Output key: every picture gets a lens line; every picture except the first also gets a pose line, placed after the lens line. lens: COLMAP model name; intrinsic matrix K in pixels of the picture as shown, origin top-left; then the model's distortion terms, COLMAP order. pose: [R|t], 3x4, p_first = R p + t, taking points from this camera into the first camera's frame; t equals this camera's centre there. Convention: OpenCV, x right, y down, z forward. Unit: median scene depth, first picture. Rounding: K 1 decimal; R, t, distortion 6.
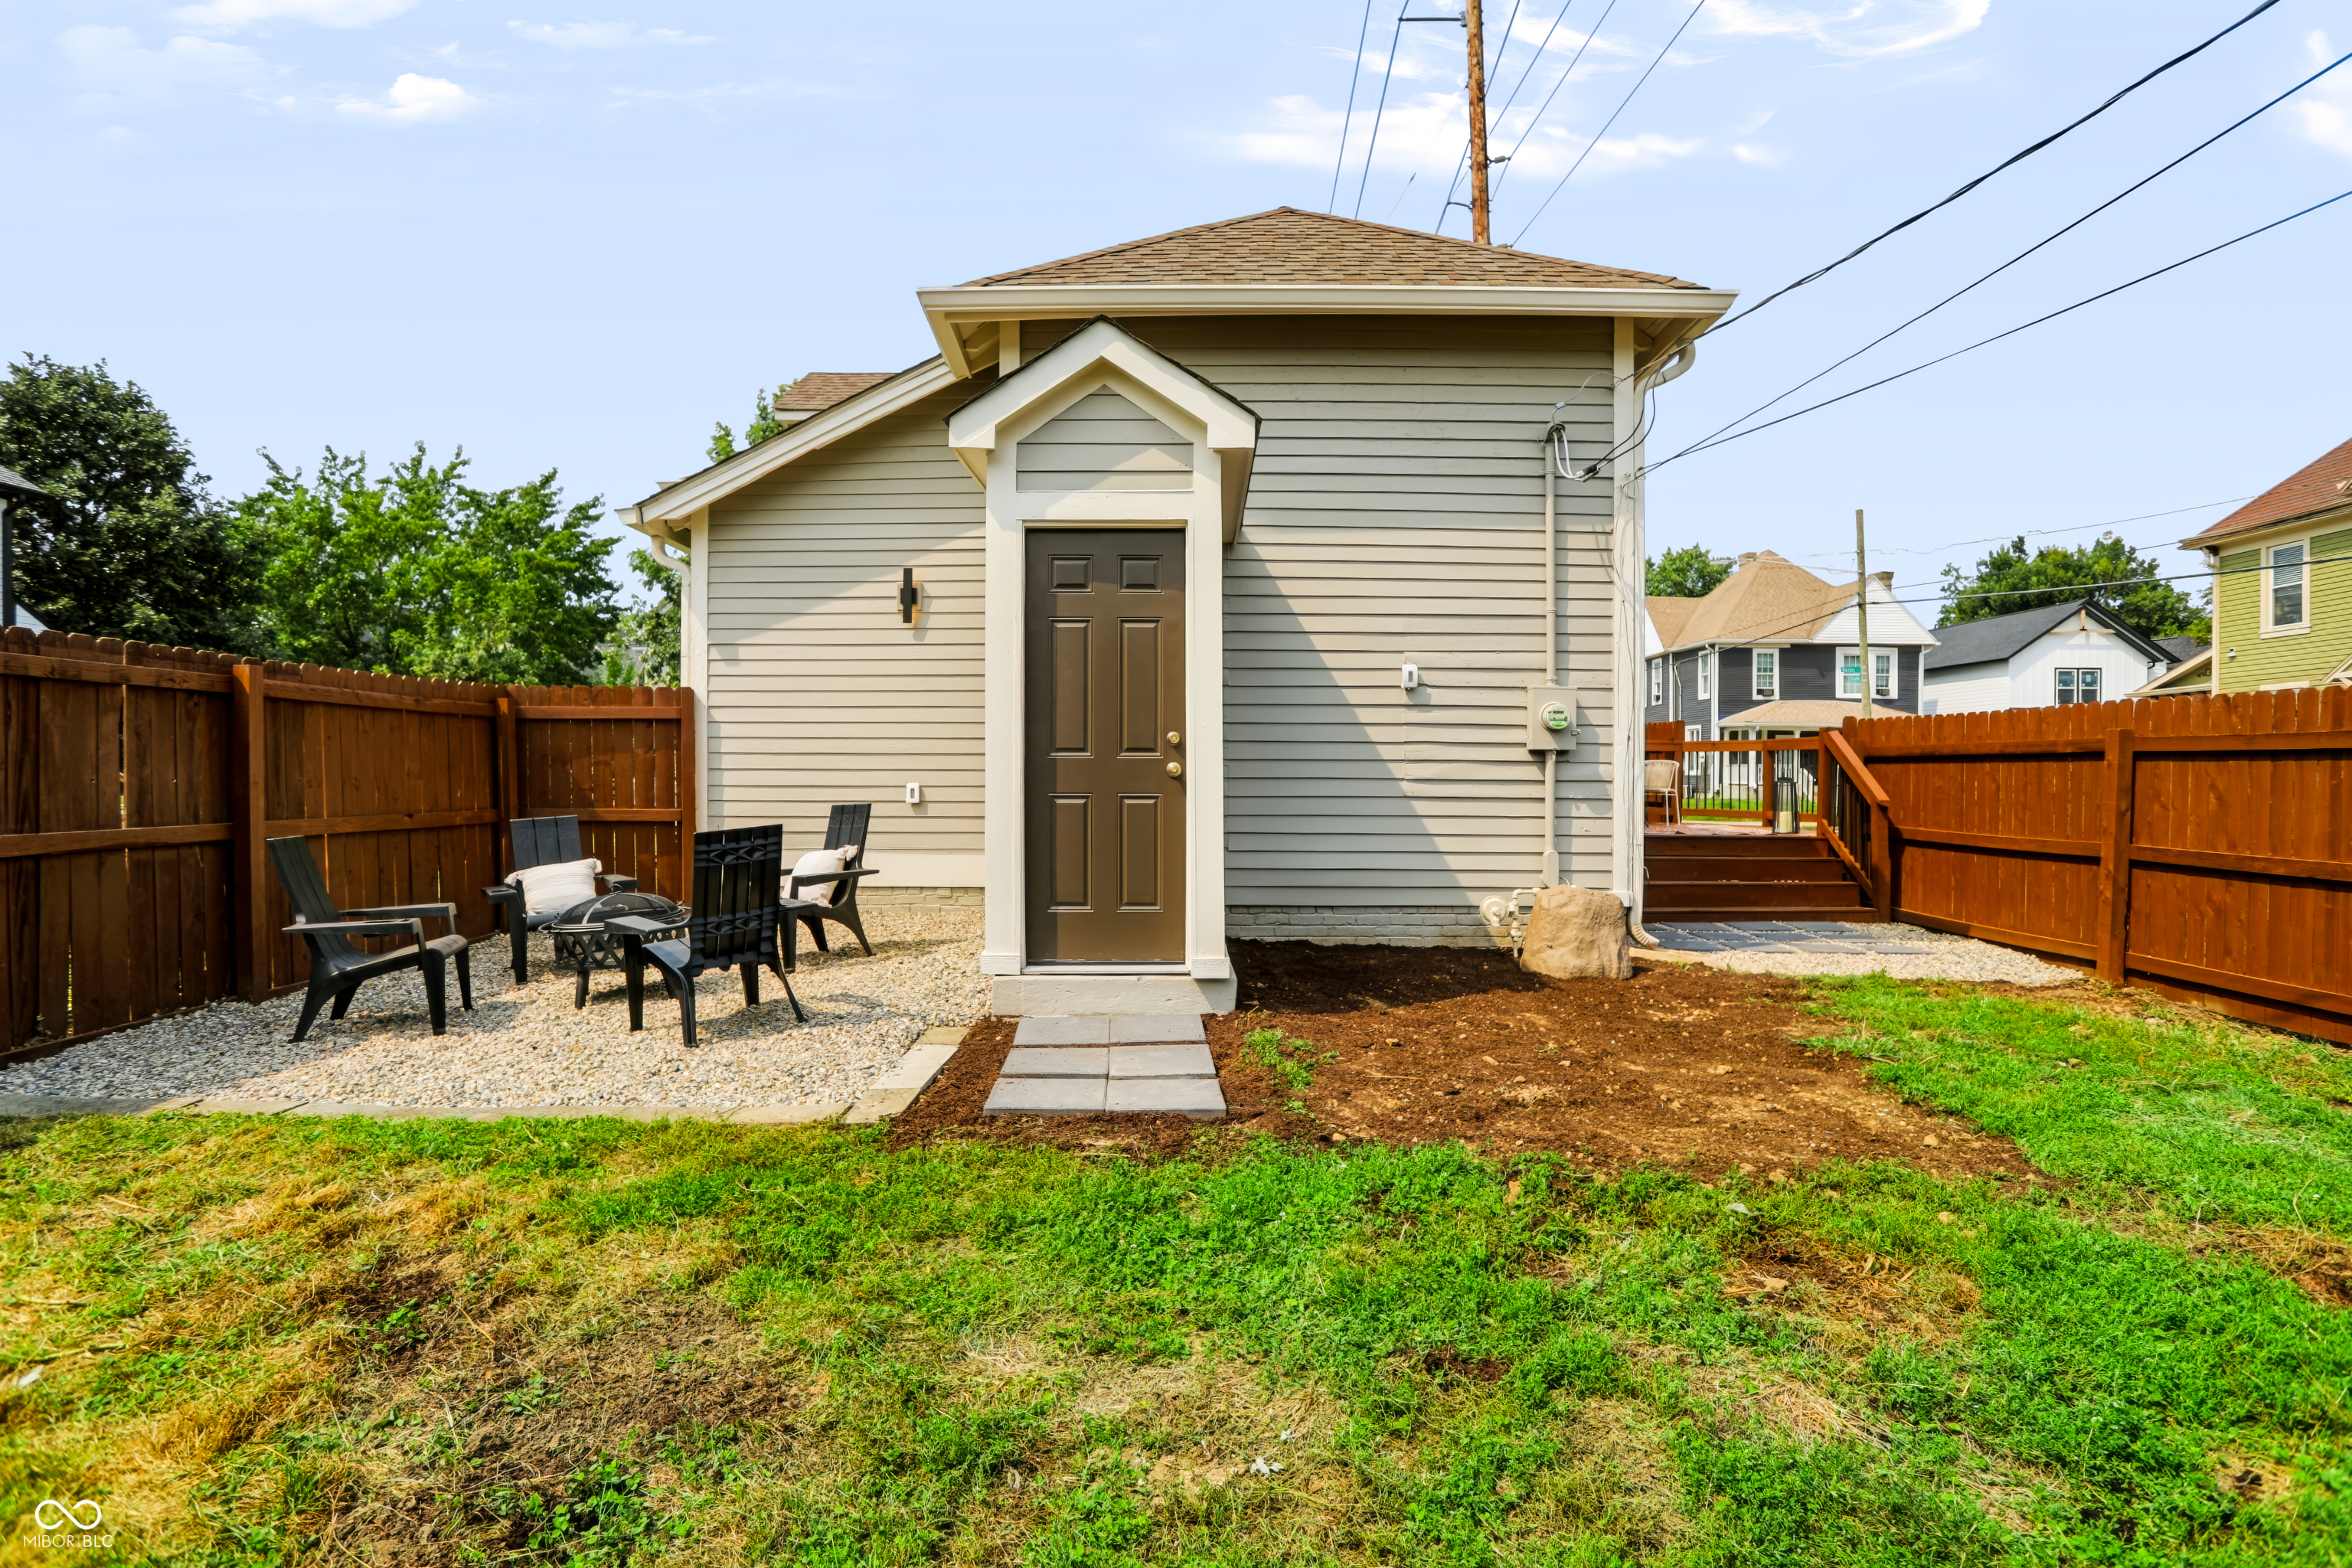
lens RADIAL K [[1155.2, 0, 1176.0], [0, 1155.2, 784.0], [0, 0, 1]] dist [-0.075300, 0.035266]
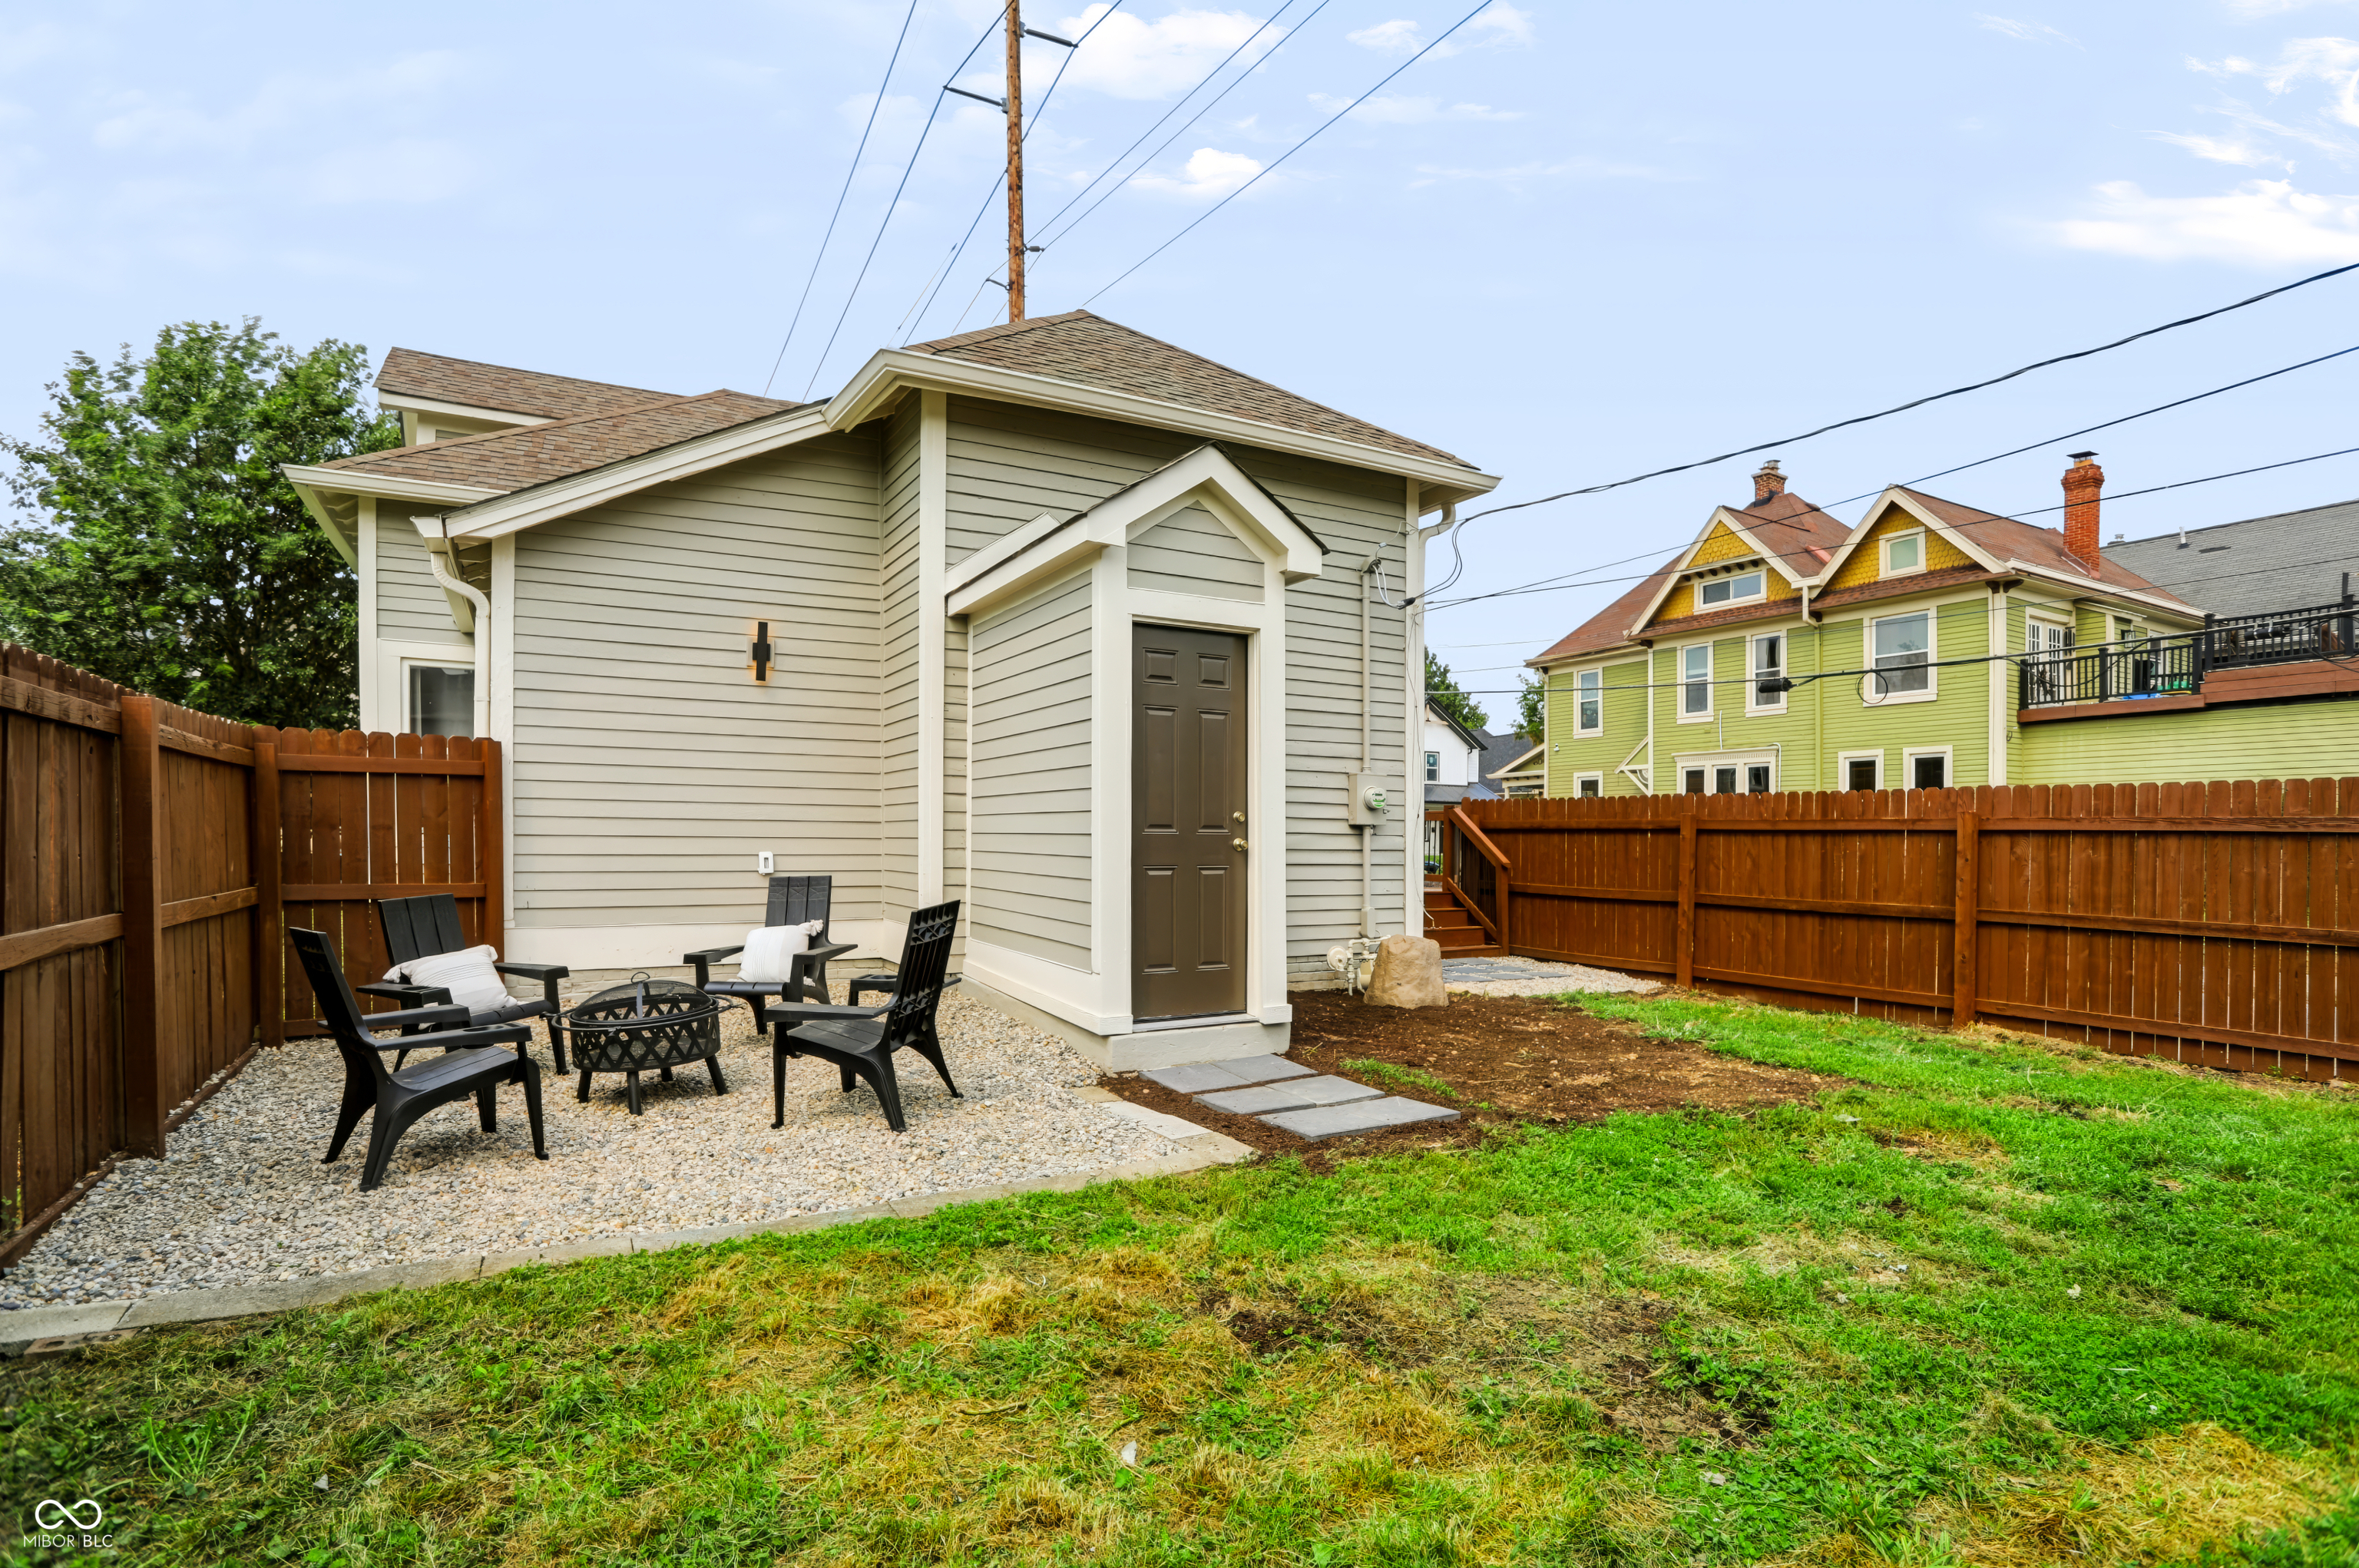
lens RADIAL K [[1184.4, 0, 1179.0], [0, 1184.4, 833.4], [0, 0, 1]] dist [-0.114599, 0.114916]
pose [[0.866946, 0.005509, 0.498372, -0.500084], [-0.001824, 0.999967, -0.007881, -0.010645], [-0.498399, 0.005924, 0.866927, 0.011151]]
